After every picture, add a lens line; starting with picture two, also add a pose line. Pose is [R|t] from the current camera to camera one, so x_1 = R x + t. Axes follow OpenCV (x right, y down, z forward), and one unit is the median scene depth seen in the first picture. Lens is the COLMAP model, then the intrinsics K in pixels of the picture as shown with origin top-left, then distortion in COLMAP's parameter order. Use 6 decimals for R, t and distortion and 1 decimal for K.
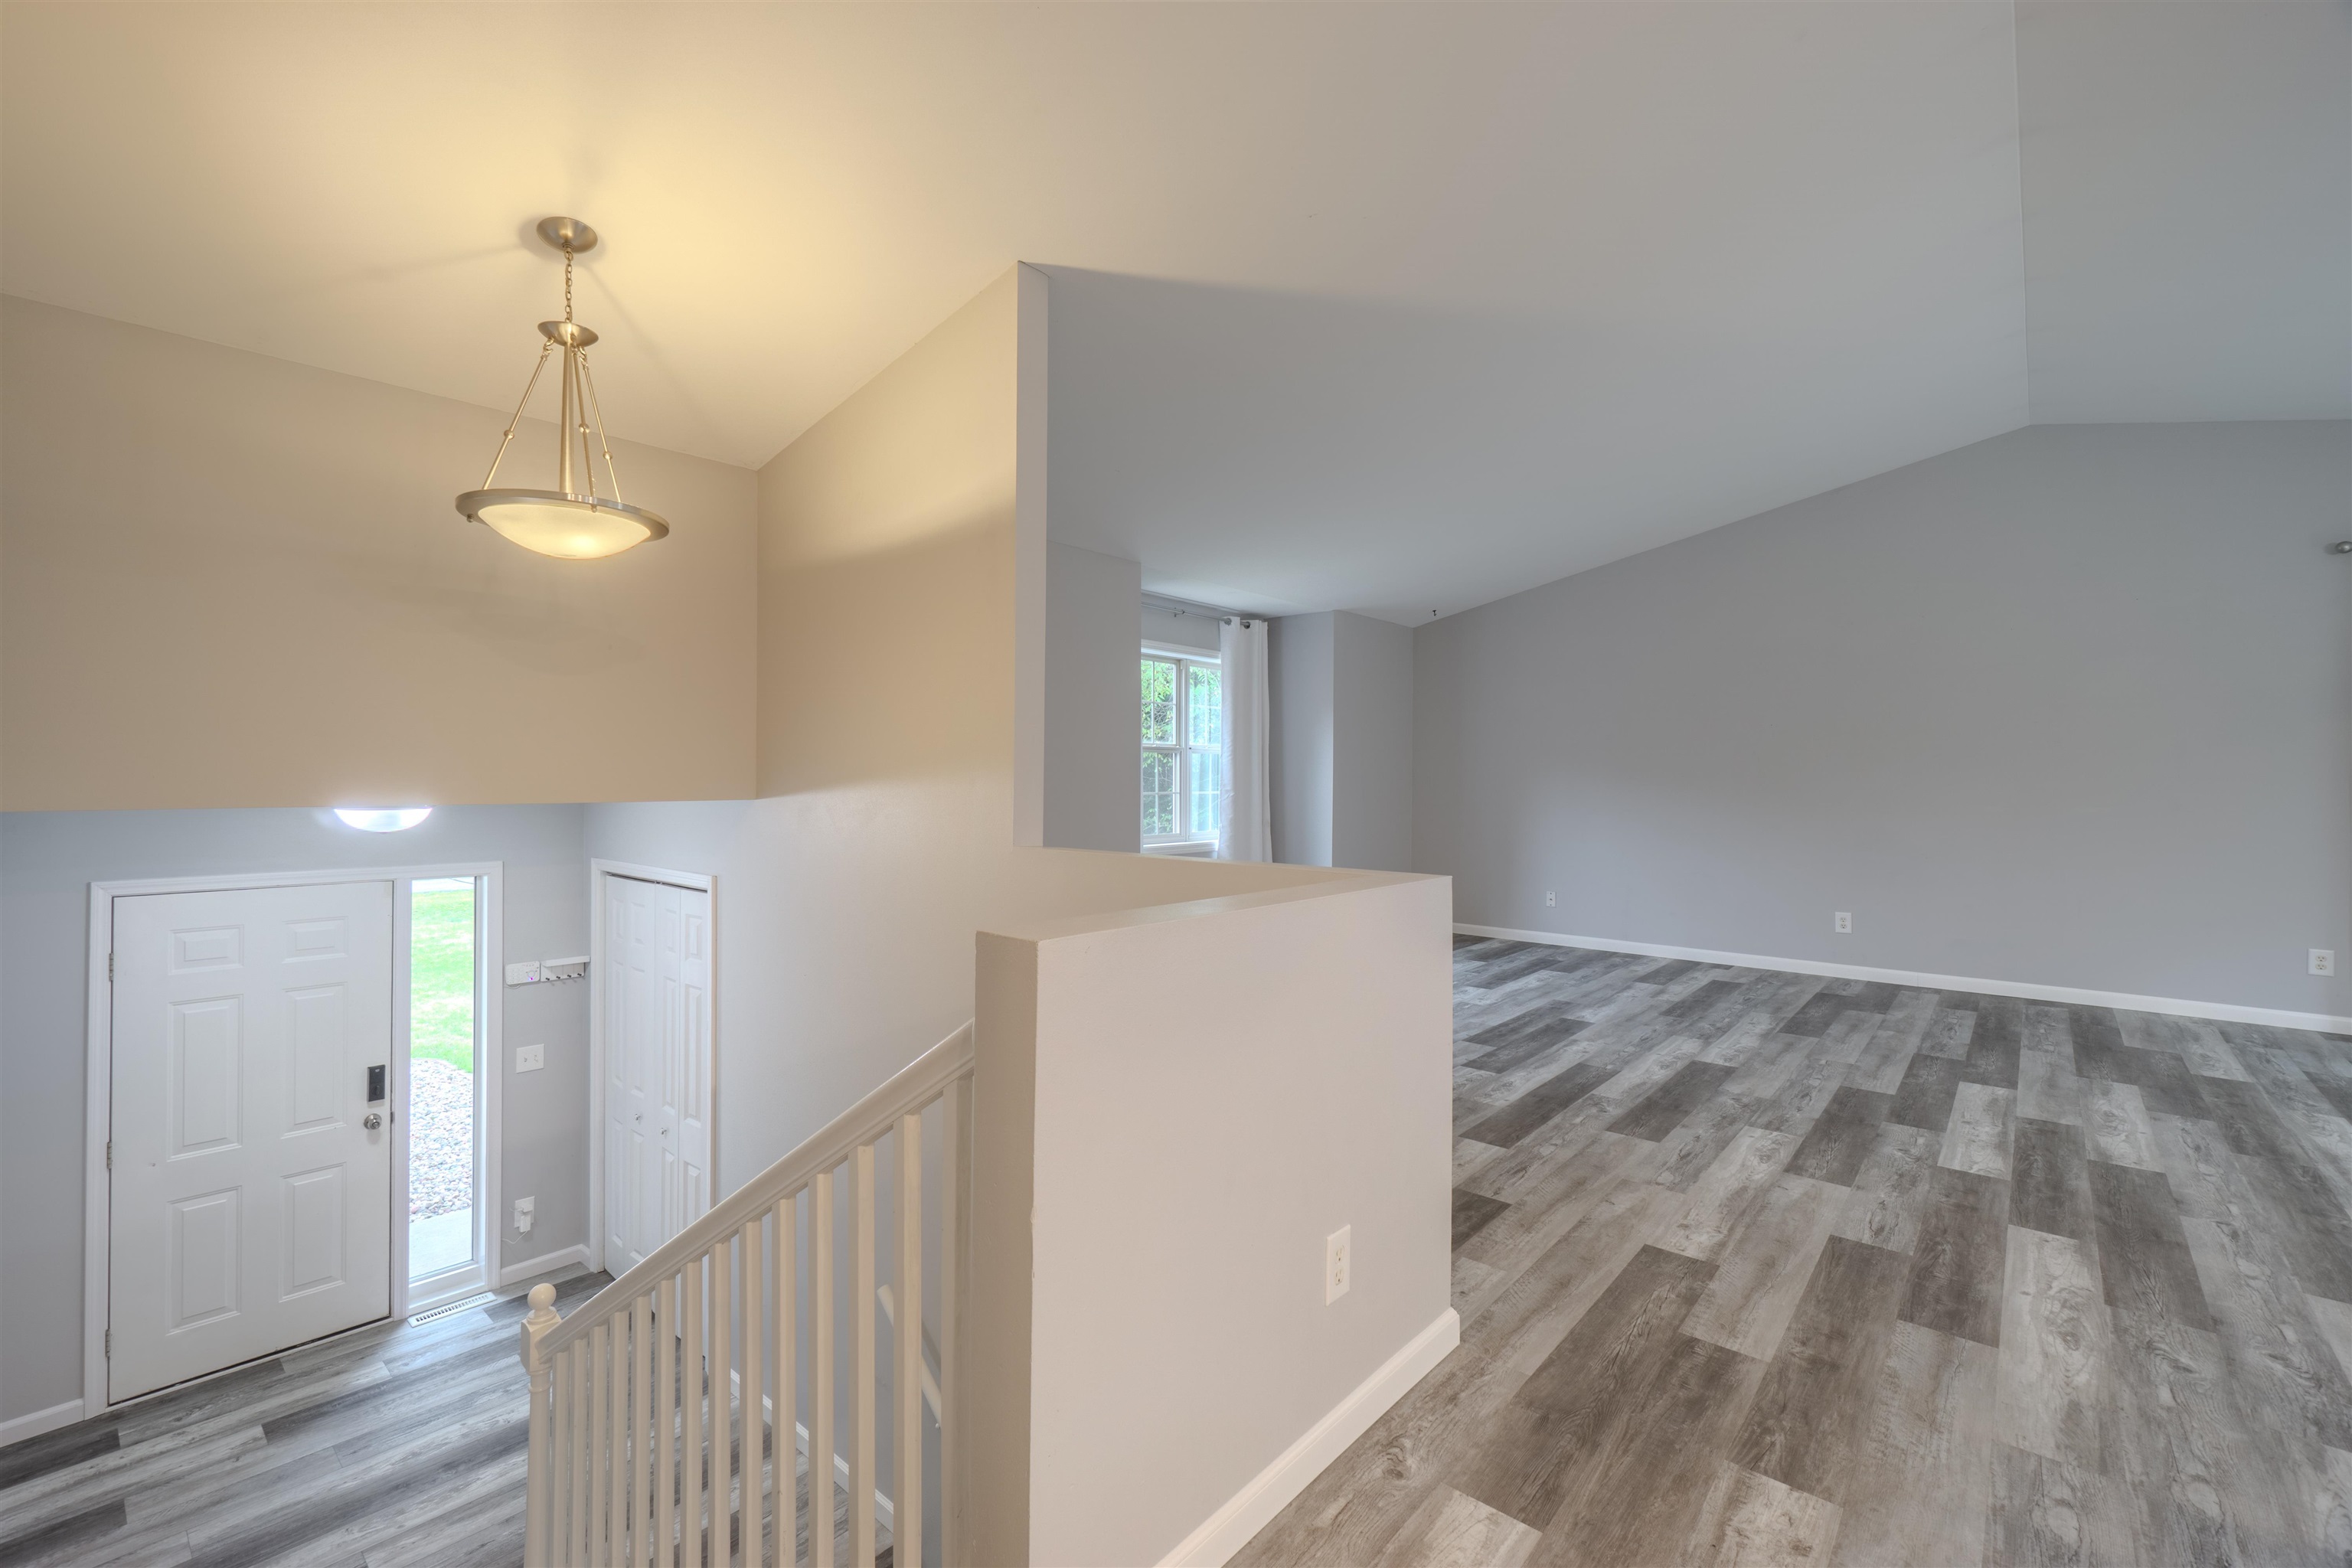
lens RADIAL K [[1028.3, 0, 1107.8], [0, 1028.3, 763.0], [0, 0, 1]] dist [0.000505, -0.000194]
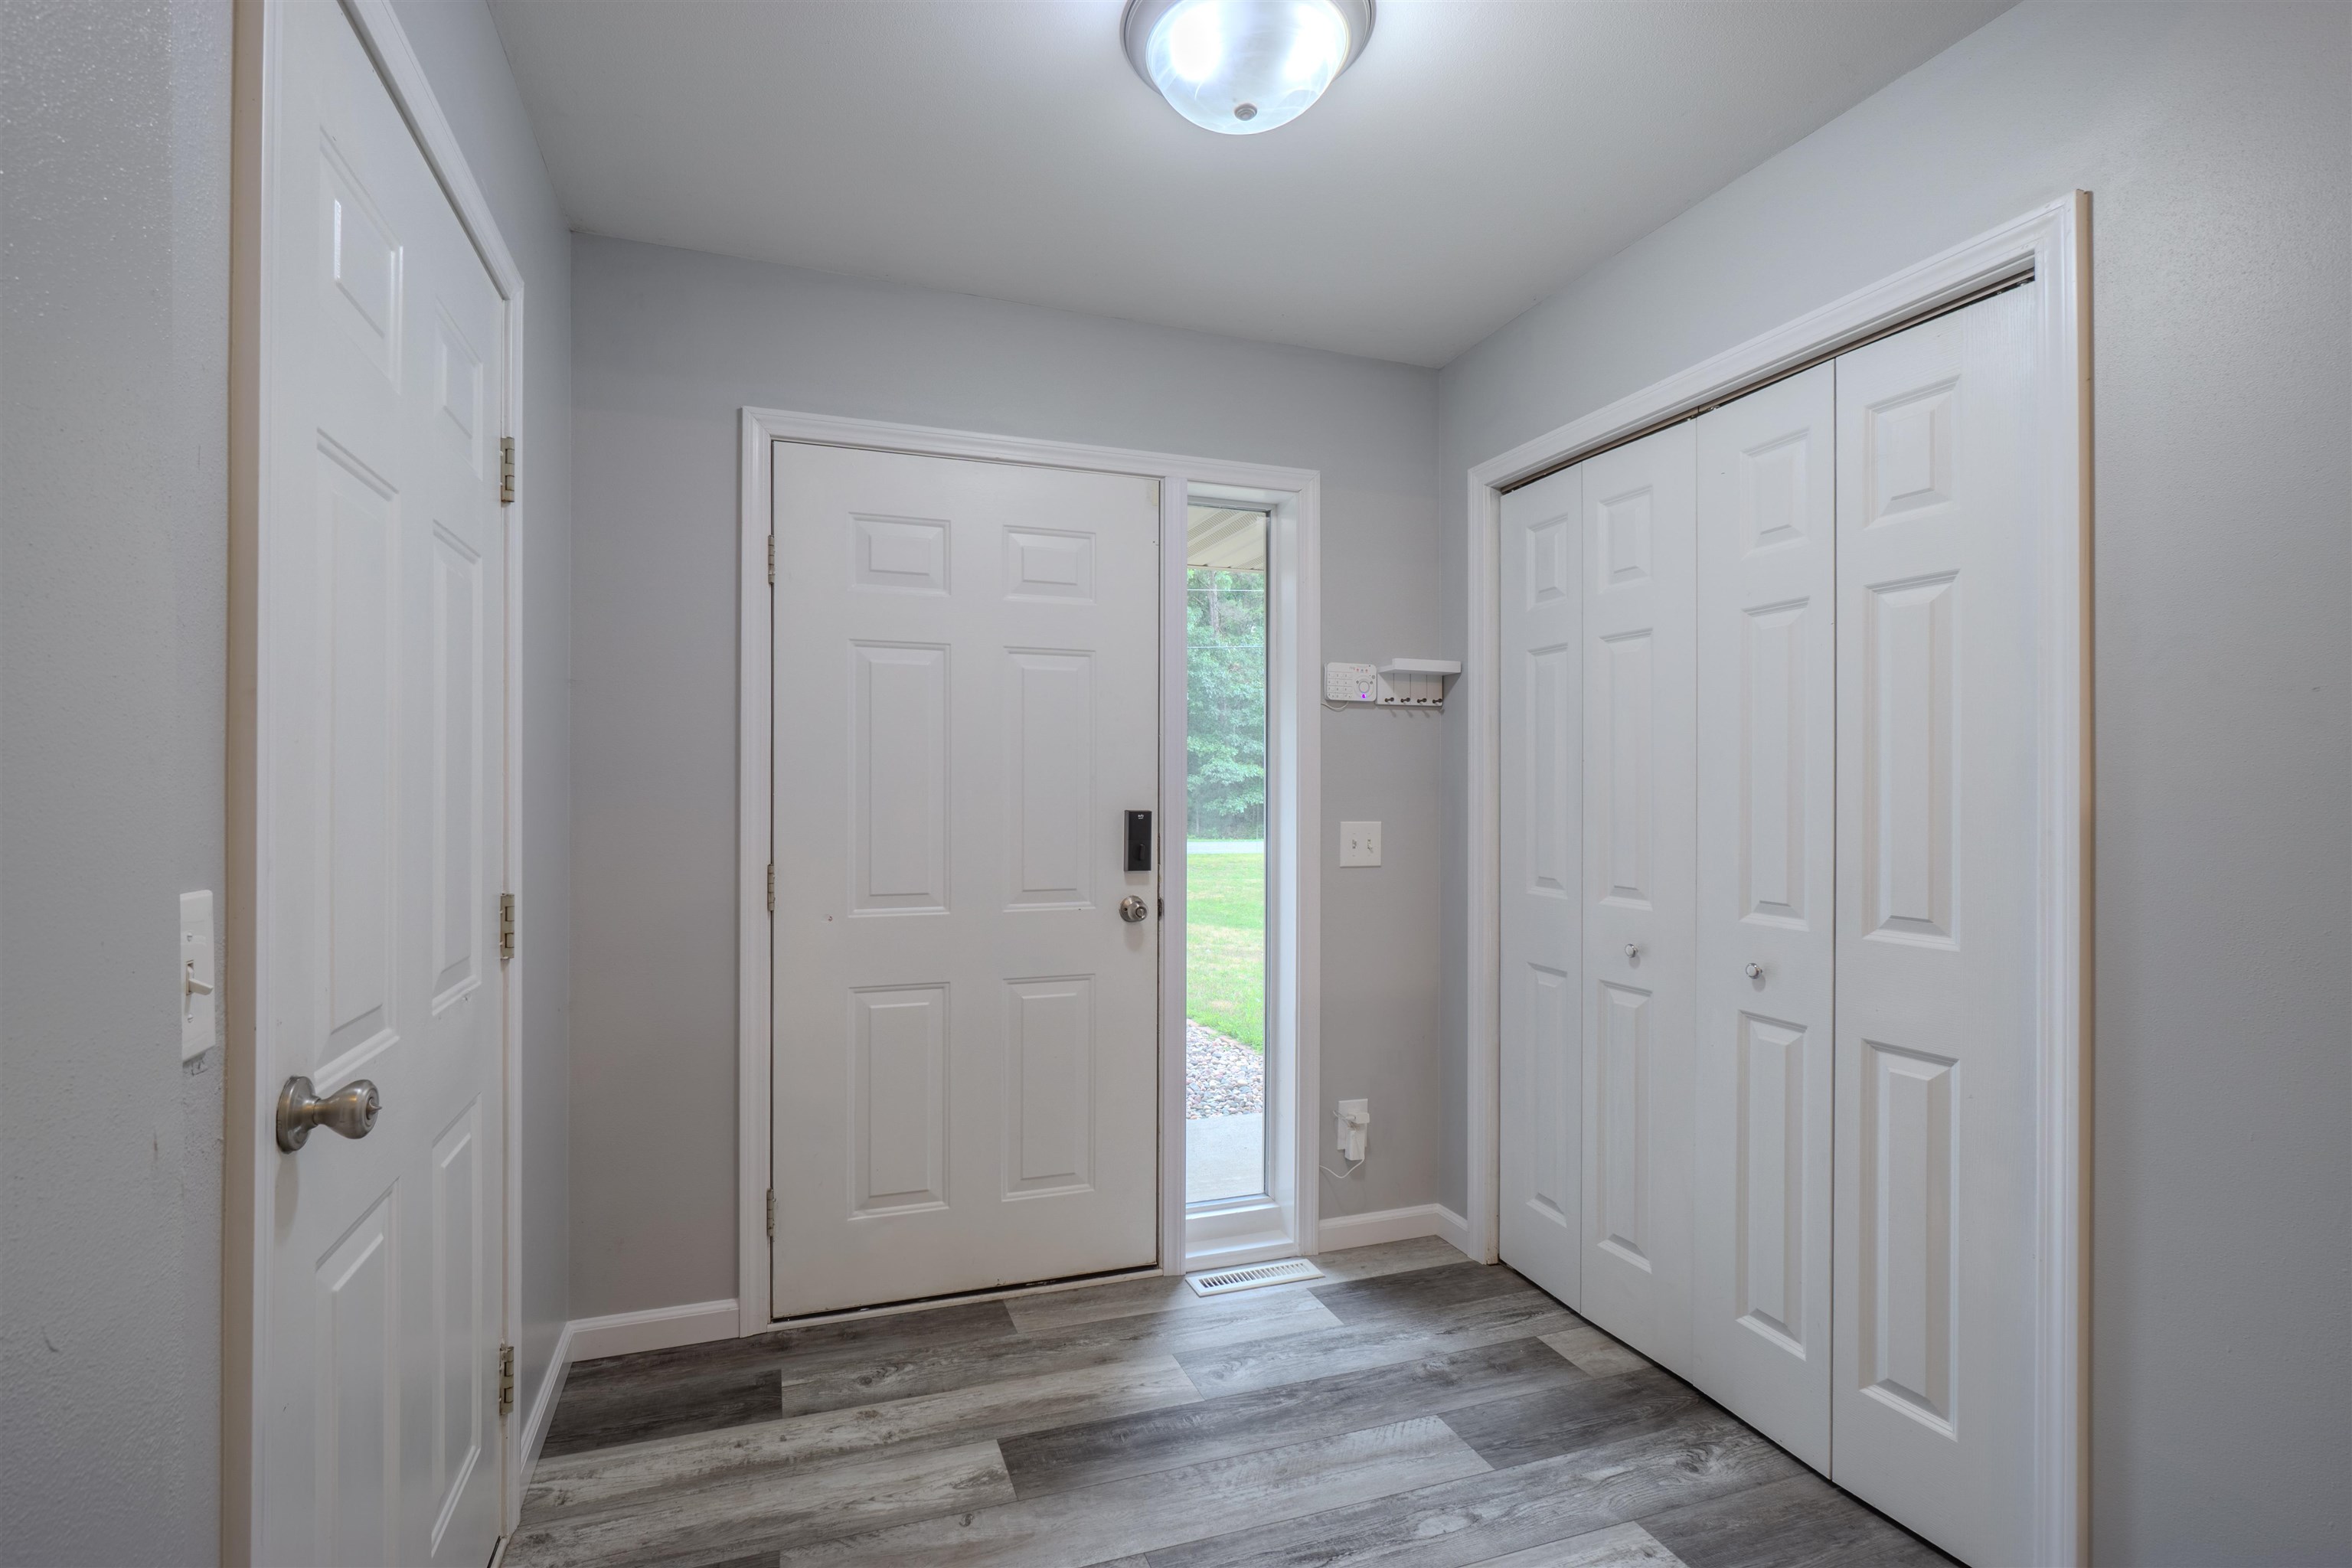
lens RADIAL K [[1032.3, 0, 1112.6], [0, 1032.3, 809.8], [0, 0, 1]] dist [-0.000573, -0.000093]
pose [[0.883502, 0.014033, -0.468217, -0.460787], [-0.002024, 0.999656, 0.026142, 0.277813], [0.468423, -0.022148, 0.883227, 0.502908]]
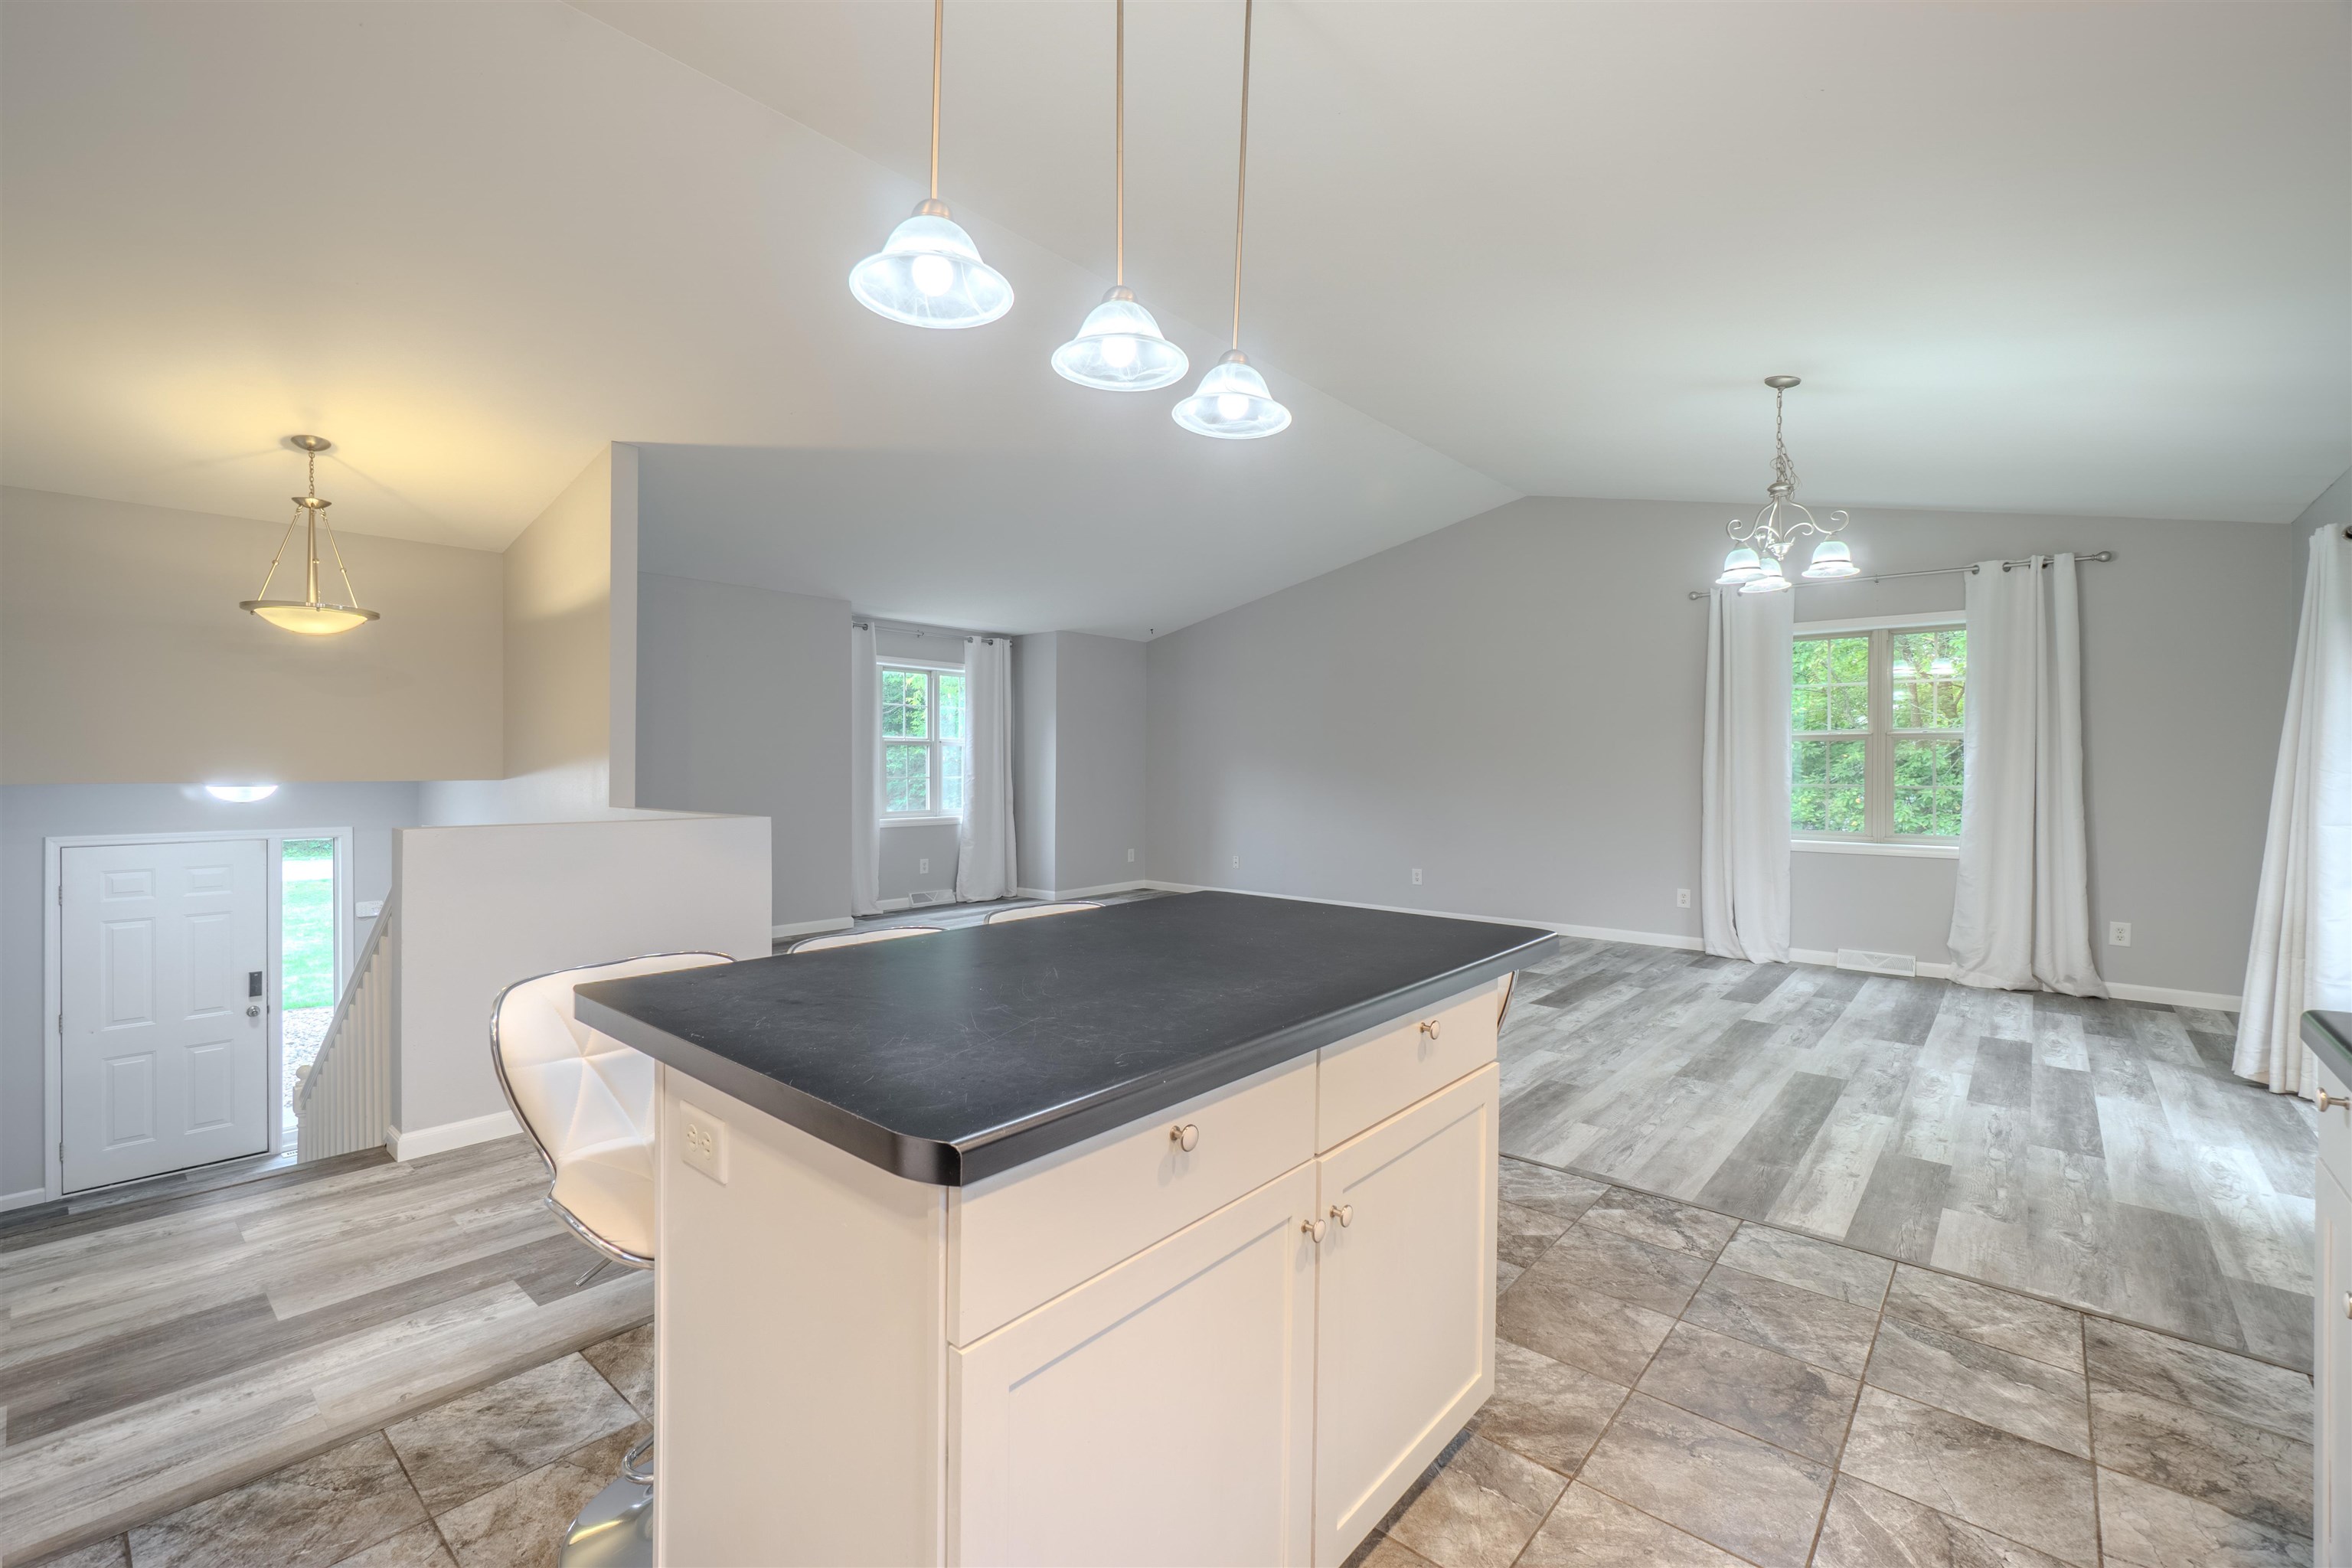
lens RADIAL K [[1047.5, 0, 1114.3], [0, 1047.5, 766.1], [0, 0, 1]] dist [0.000274, 0.000935]
pose [[0.999999, -0.000914, -0.000501, 0.452310], [0.000921, 0.999902, 0.013956, -0.003630], [0.000488, -0.013956, 0.999902, -0.415336]]
